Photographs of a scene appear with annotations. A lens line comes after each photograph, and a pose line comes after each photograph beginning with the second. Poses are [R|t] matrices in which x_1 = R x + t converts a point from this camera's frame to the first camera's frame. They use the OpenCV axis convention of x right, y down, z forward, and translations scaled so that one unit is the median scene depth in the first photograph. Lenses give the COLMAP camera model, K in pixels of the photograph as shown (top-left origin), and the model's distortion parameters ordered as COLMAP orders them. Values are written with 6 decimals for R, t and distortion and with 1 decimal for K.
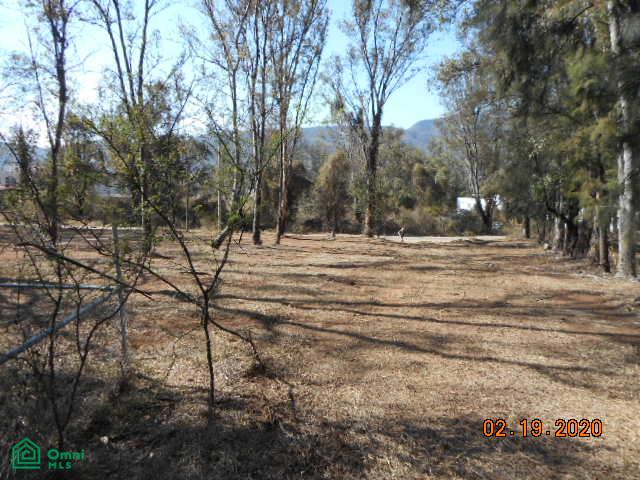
lens RADIAL K [[496.2, 0, 320.0], [0, 496.2, 240.0], [0, 0, 1]] dist [0.004667, 0.000984]
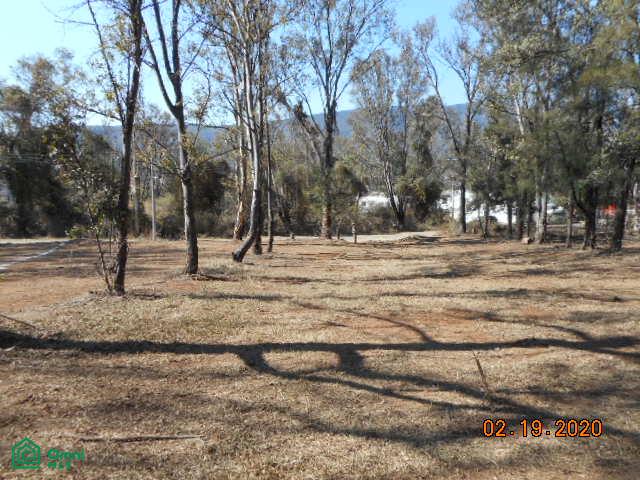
lens RADIAL K [[492.5, 0, 320.0], [0, 492.5, 240.0], [0, 0, 1]] dist [-0.008218, -0.003218]
pose [[0.952066, -0.045225, 0.302531, -0.501078], [0.044619, 0.998964, 0.008917, -0.030722], [-0.302621, 0.005009, 0.953098, 0.314783]]
